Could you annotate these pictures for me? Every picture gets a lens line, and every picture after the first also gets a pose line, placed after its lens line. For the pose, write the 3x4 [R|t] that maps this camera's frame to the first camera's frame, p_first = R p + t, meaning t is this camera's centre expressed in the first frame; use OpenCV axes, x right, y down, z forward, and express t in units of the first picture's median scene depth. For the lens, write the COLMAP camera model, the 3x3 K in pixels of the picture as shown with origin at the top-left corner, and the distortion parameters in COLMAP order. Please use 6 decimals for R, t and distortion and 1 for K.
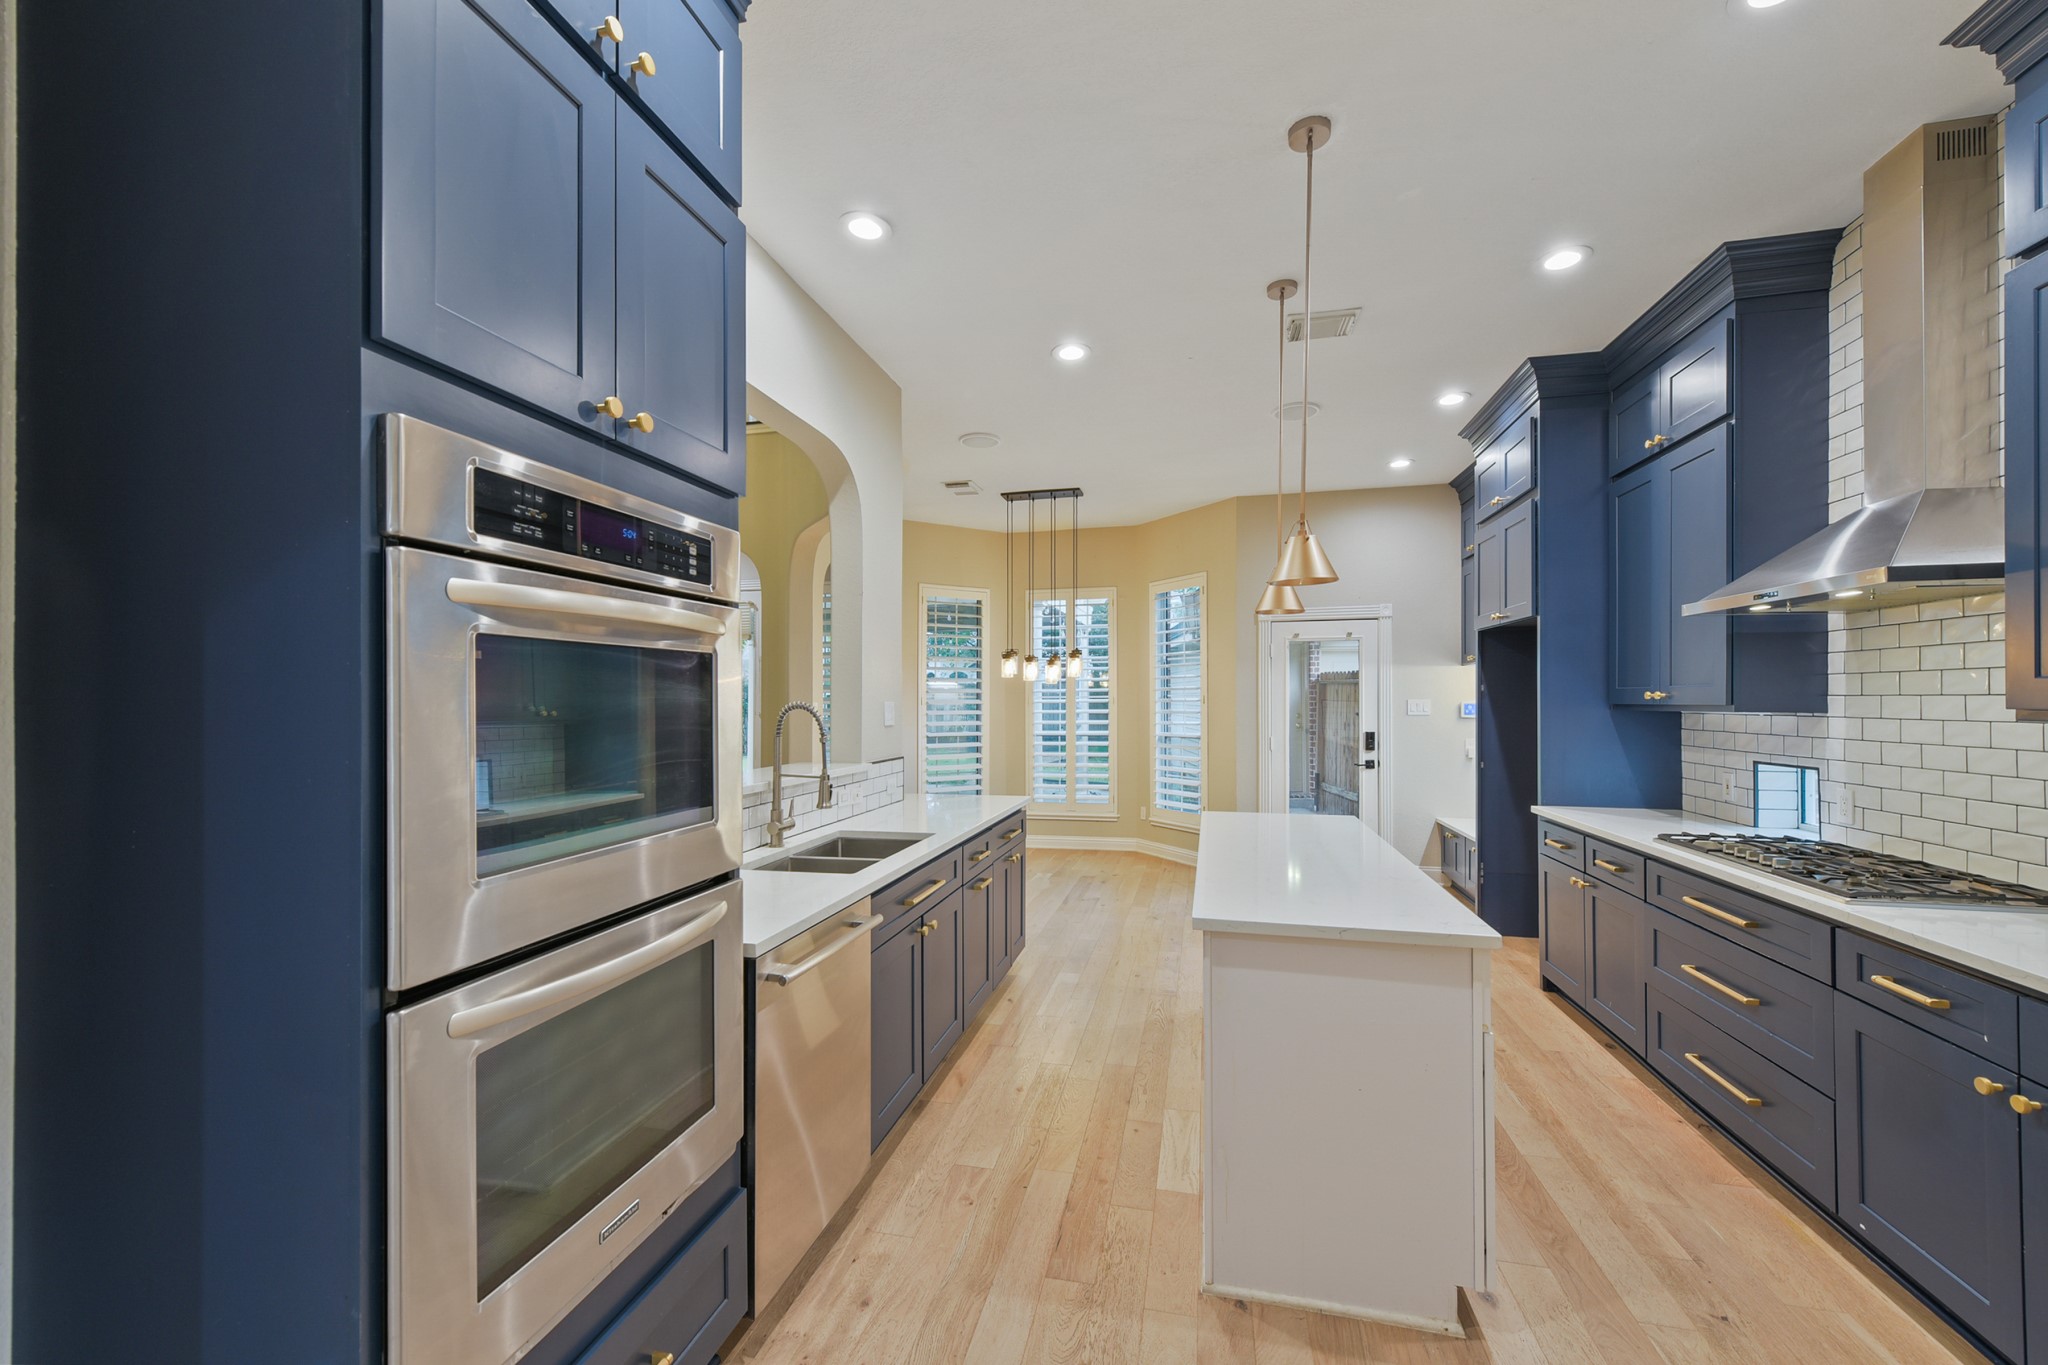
lens RADIAL K [[825.1, 0, 1021.9], [0, 825.1, 701.9], [0, 0, 1]] dist [-0.000440, -0.000154]
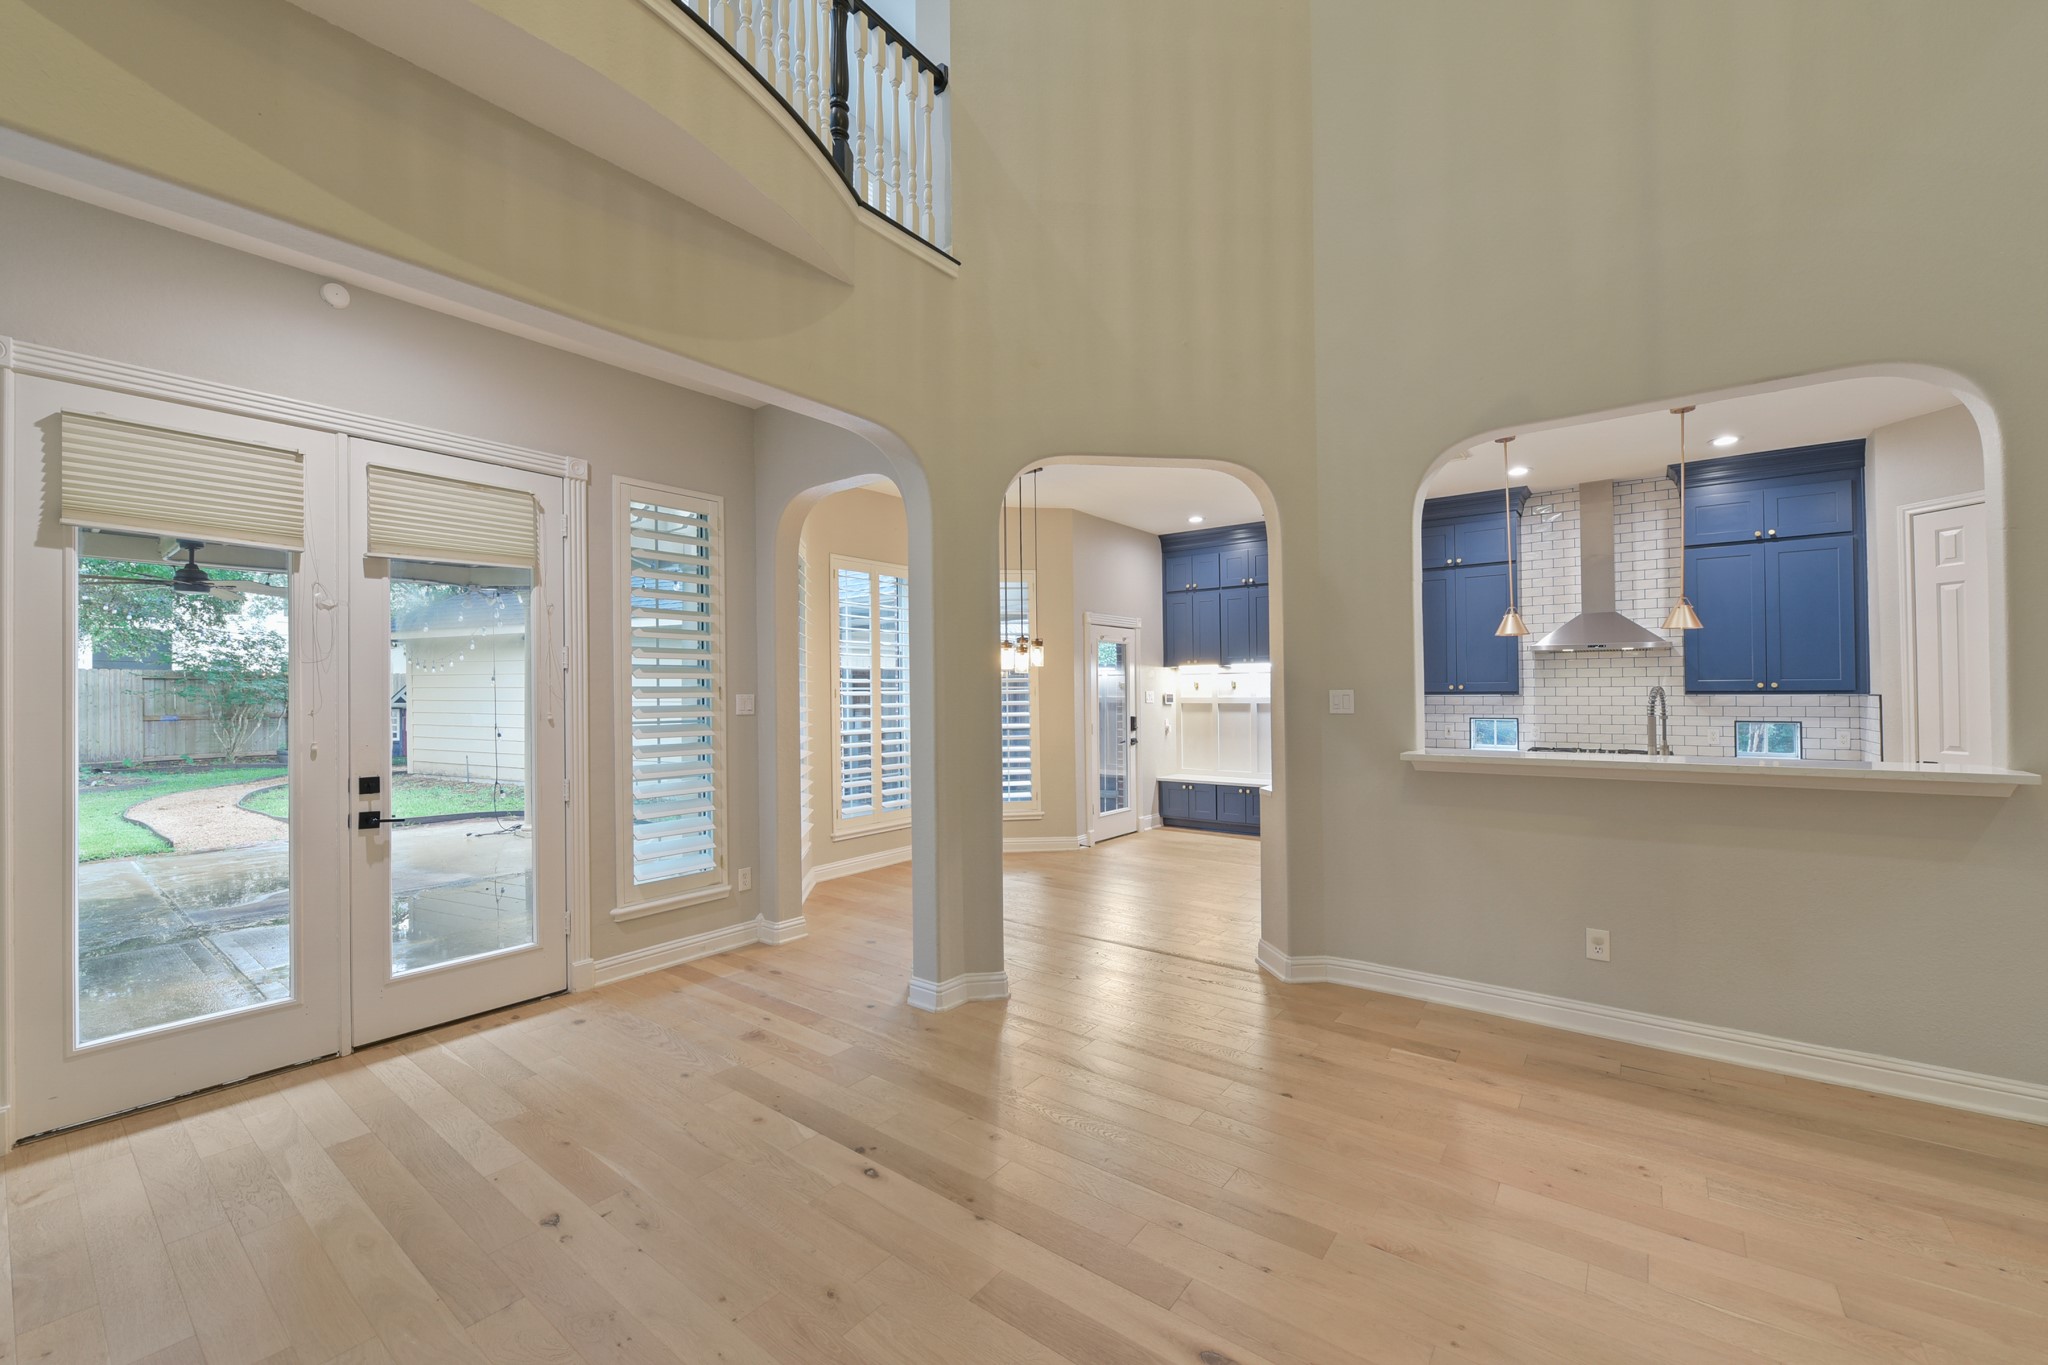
lens RADIAL K [[811.7, 0, 1060.3], [0, 811.7, 683.7], [0, 0, 1]] dist [0.000515, -0.004713]
pose [[0.397070, 0.011908, 0.917711, -0.801848], [0.006807, 0.999850, -0.015919, 0.004898], [-0.917763, 0.012567, 0.396930, 0.617310]]
